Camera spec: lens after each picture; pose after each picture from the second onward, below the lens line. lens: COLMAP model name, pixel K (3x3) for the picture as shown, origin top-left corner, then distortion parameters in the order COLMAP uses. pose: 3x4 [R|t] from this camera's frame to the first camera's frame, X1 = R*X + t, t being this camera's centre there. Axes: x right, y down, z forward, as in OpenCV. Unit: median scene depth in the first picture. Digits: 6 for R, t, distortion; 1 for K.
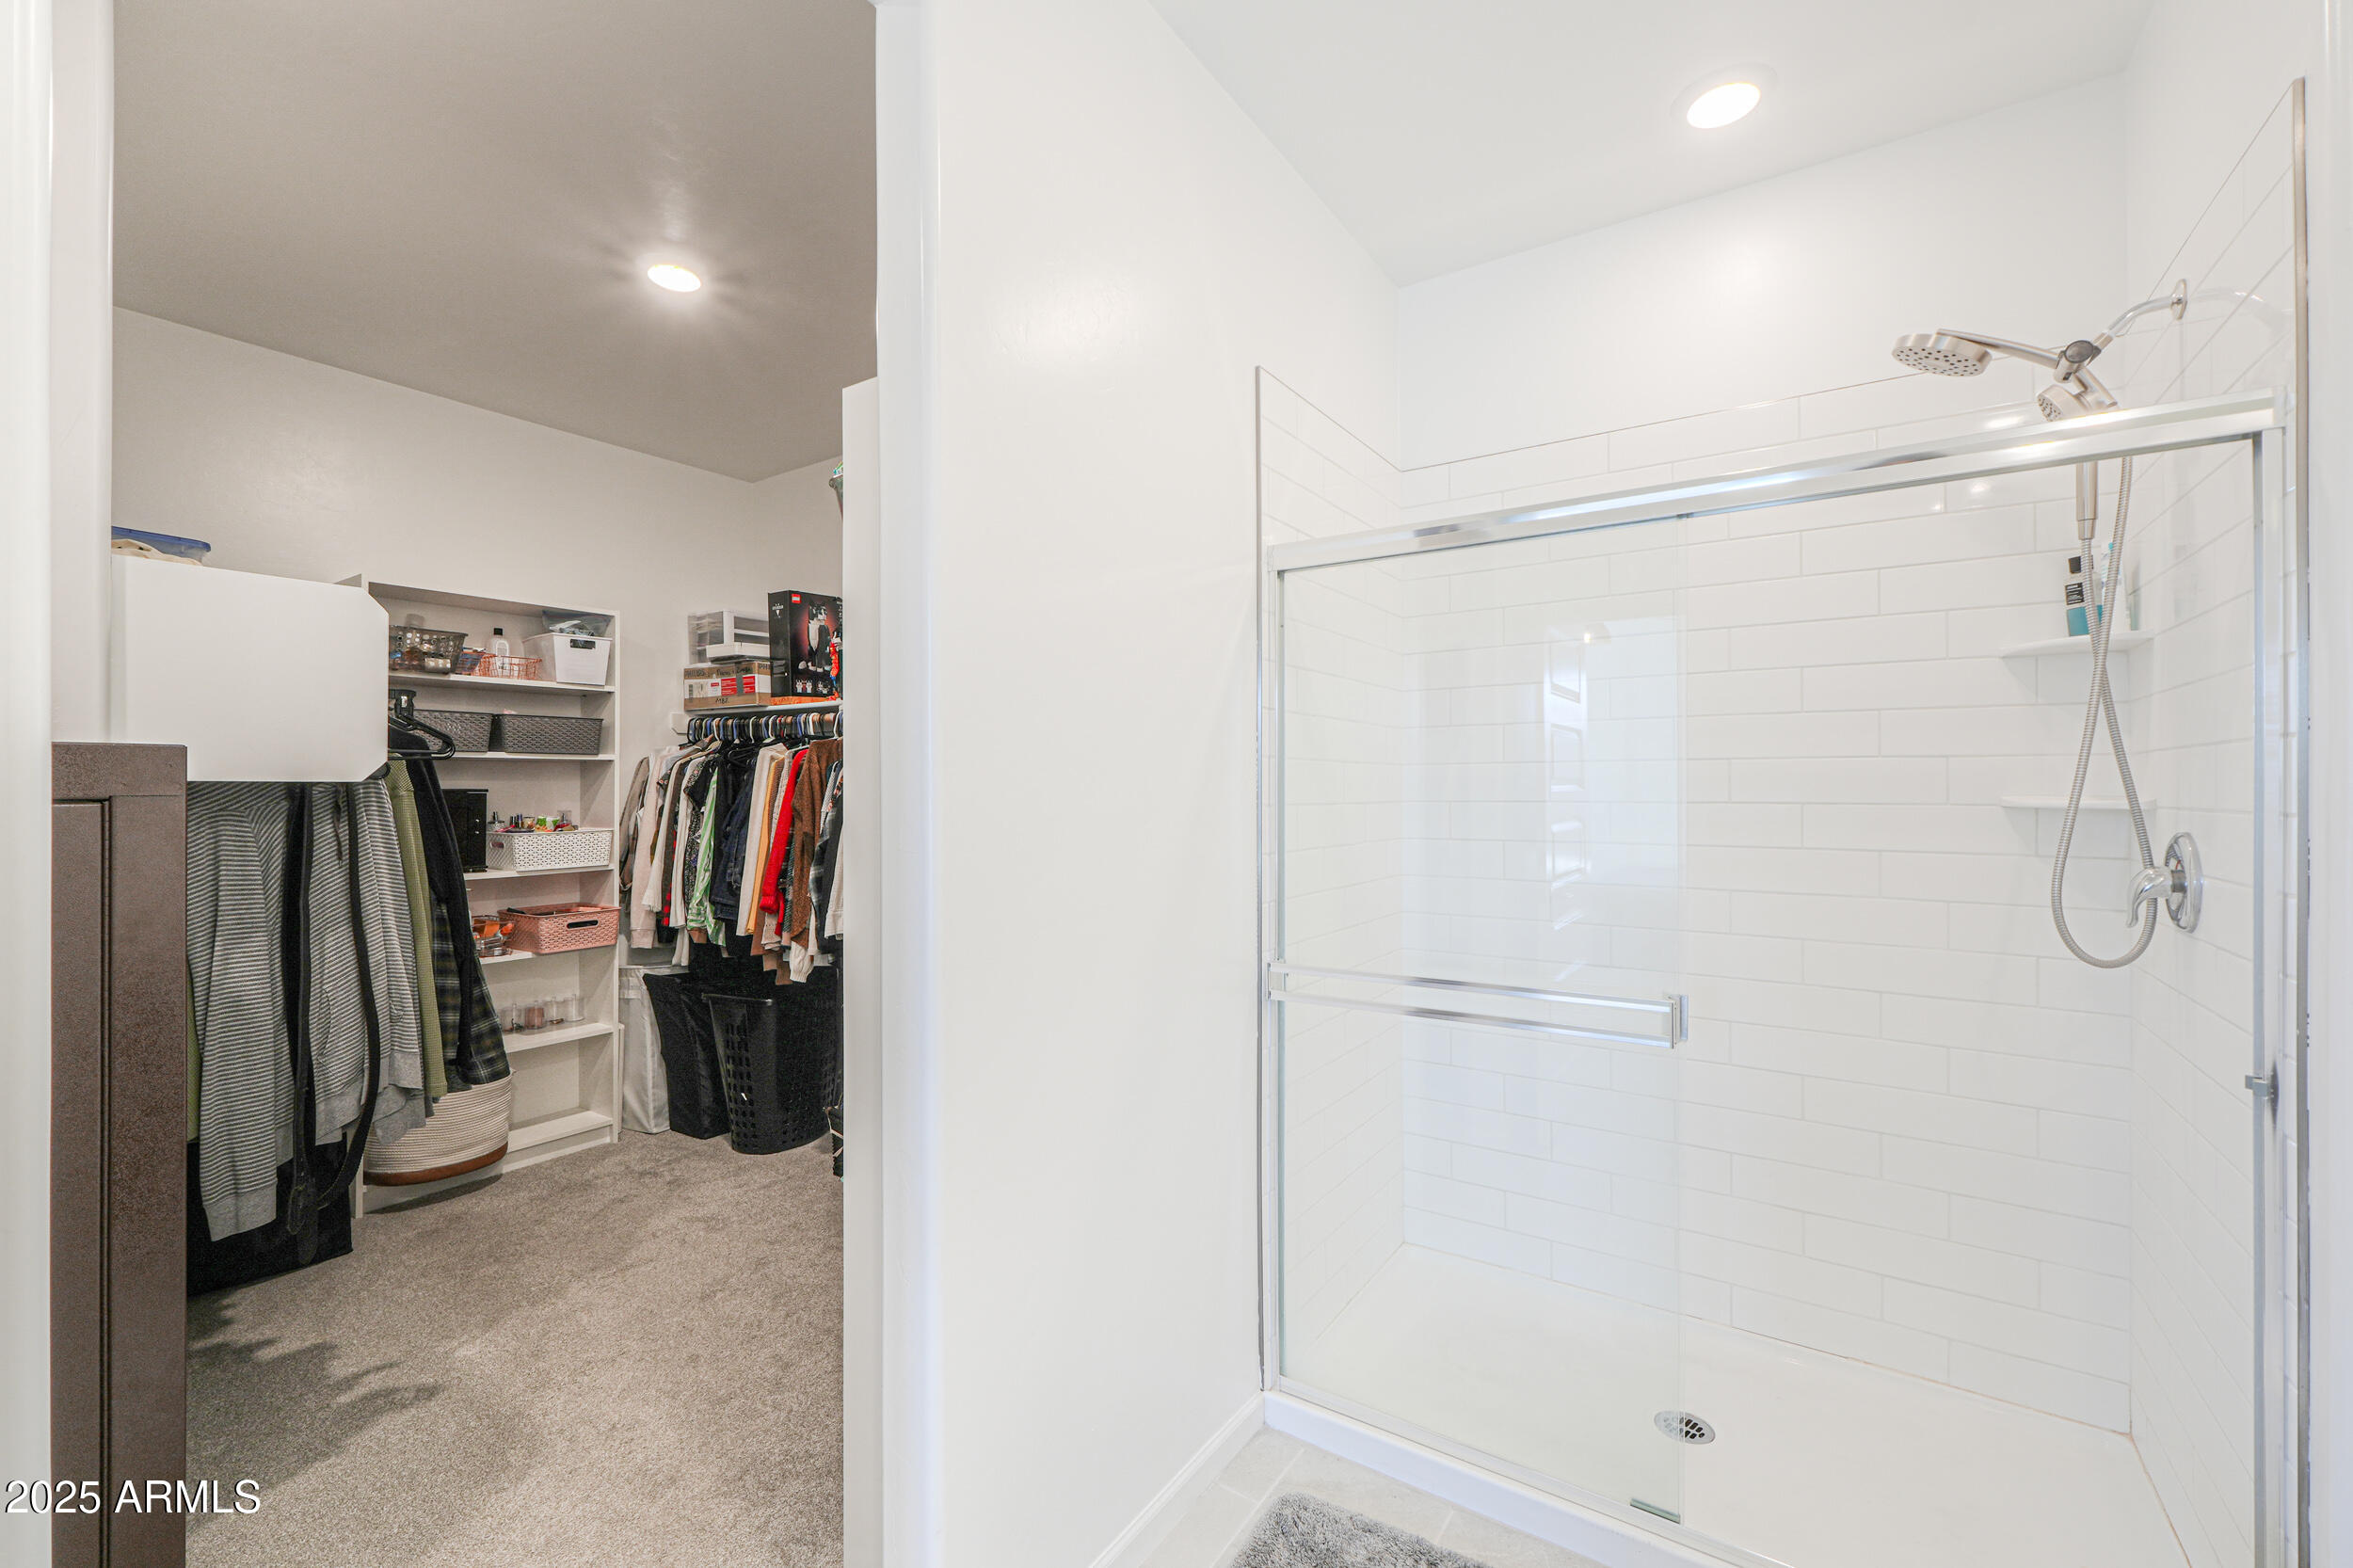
lens RADIAL K [[984.9, 0, 1168.8], [0, 984.9, 780.0], [0, 0, 1]] dist [-0.002295, -0.000076]
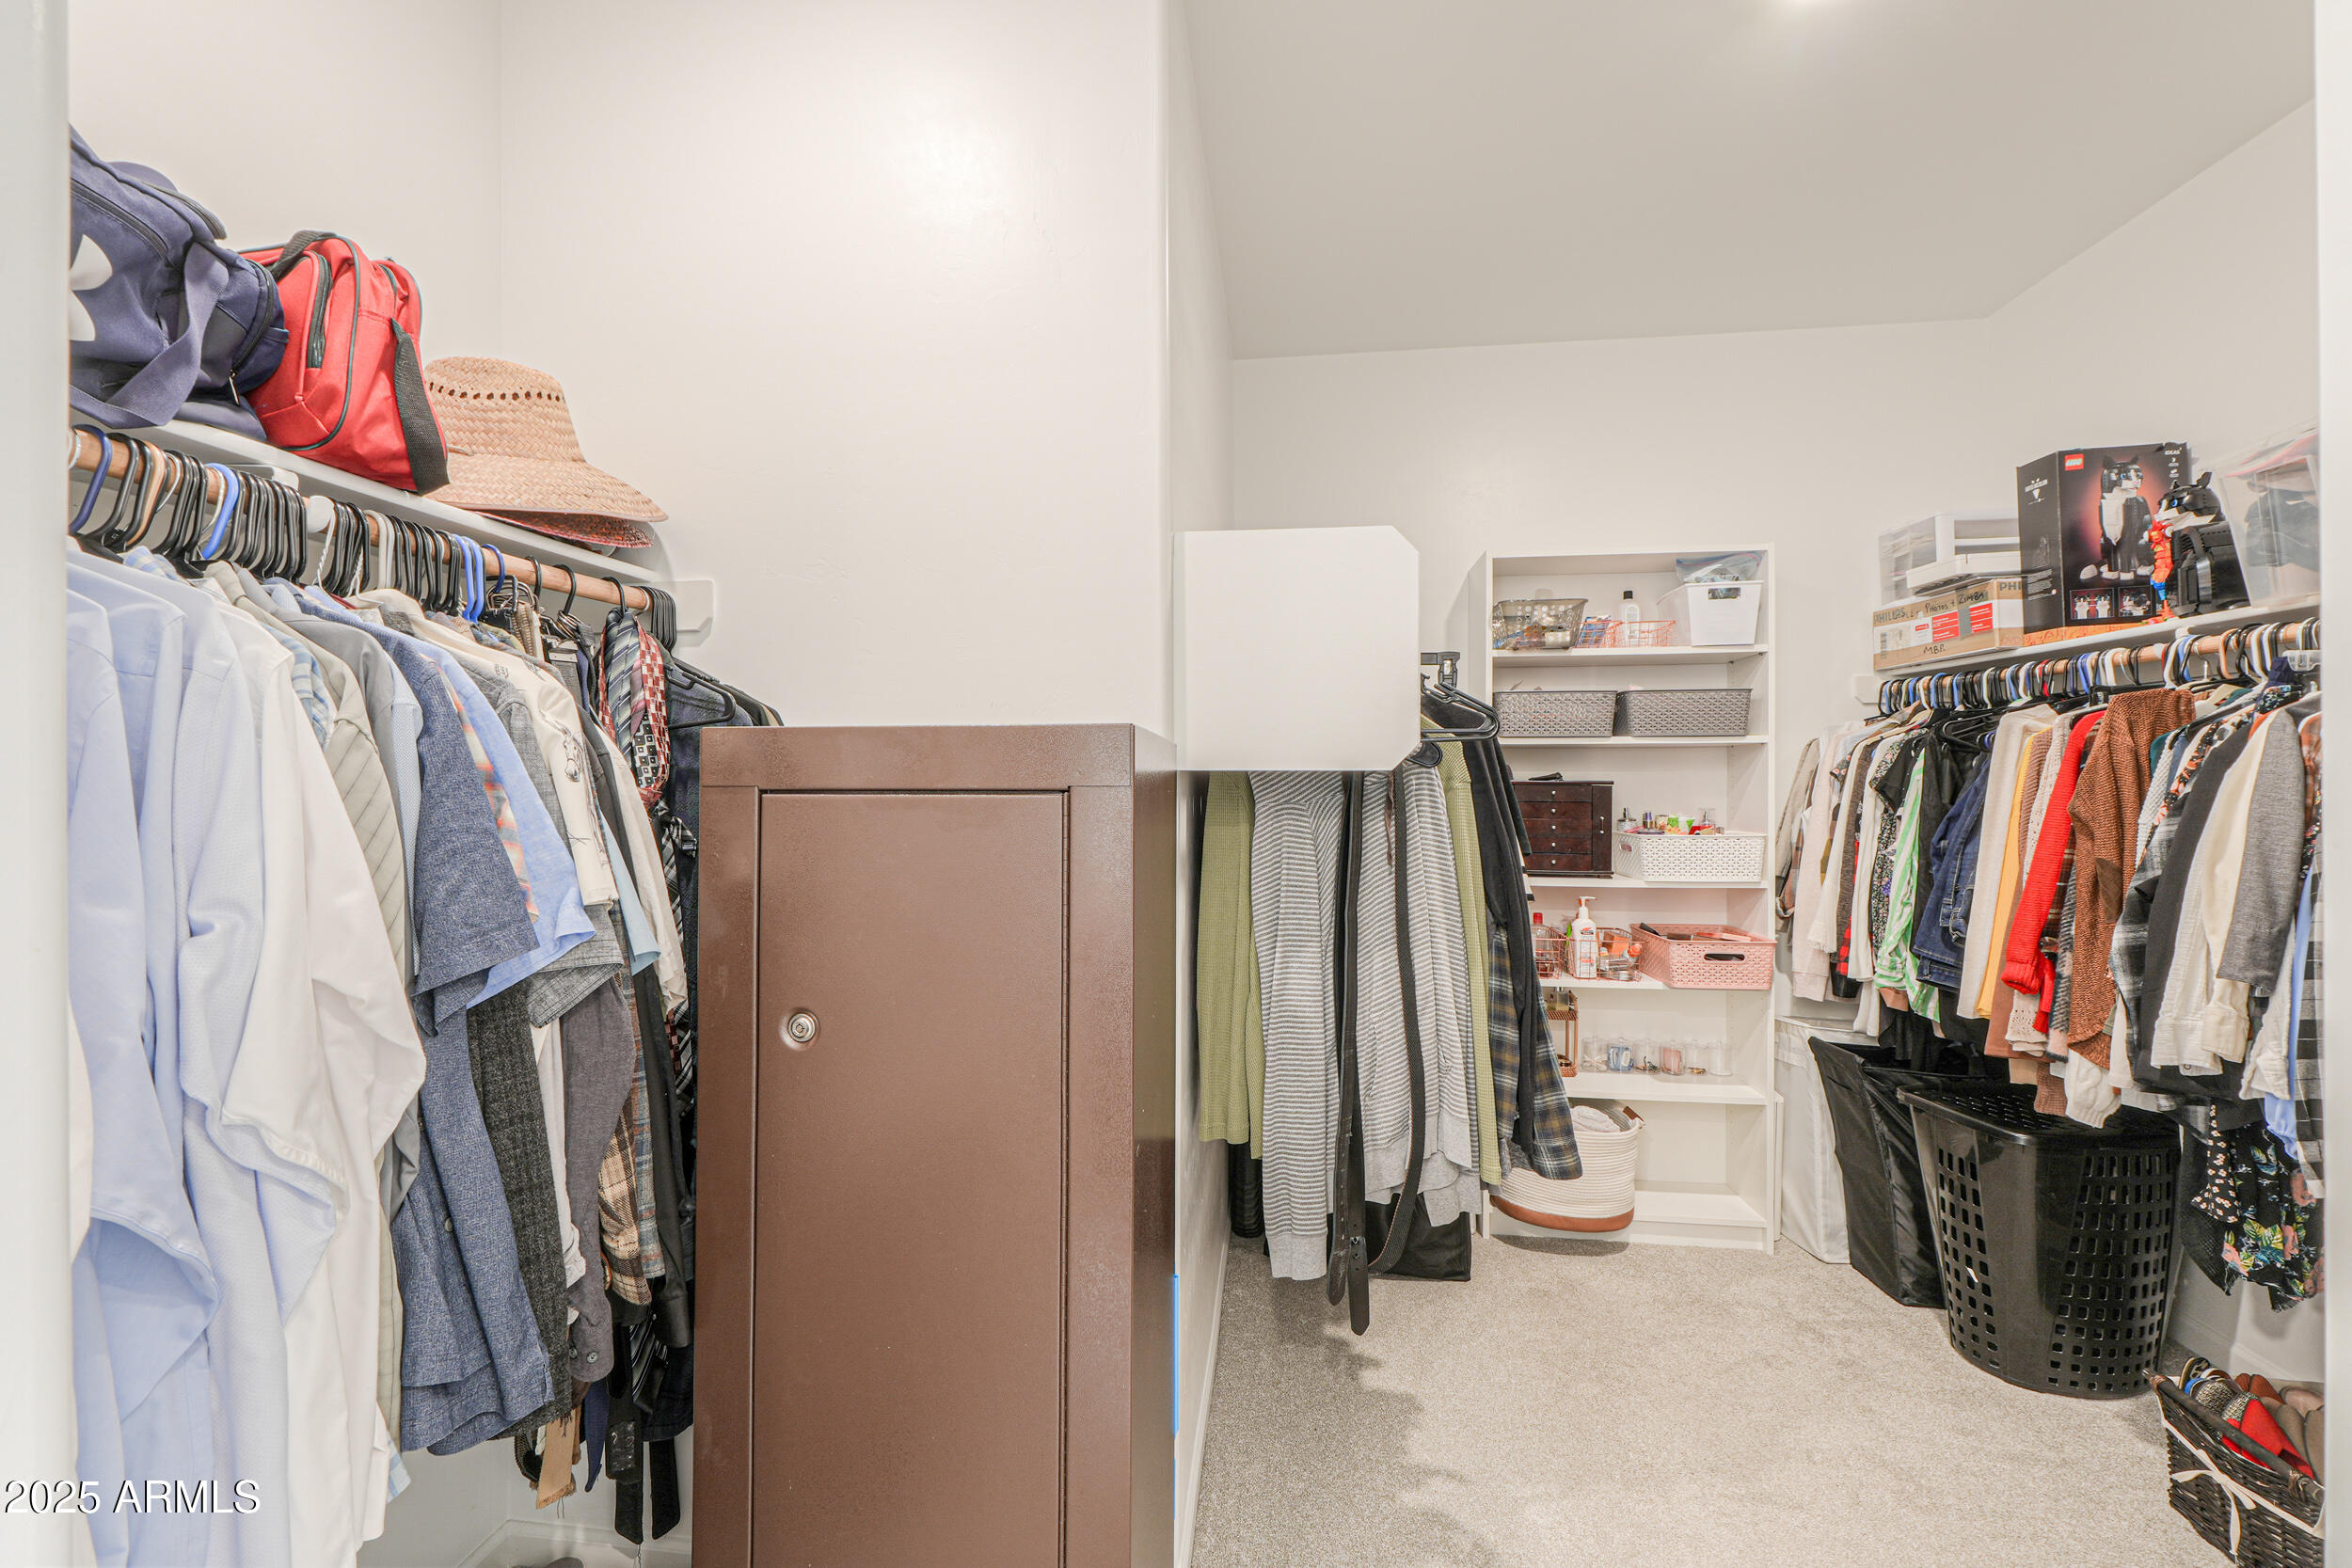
lens RADIAL K [[984.3, 0, 1168.3], [0, 984.3, 780.0], [0, 0, 1]] dist [-0.002295, -0.000076]
pose [[0.454508, -0.000353, -0.890743, -0.105256], [0.005921, 0.999979, 0.002624, 0.003621], [0.890723, -0.006467, 0.454500, 0.256768]]
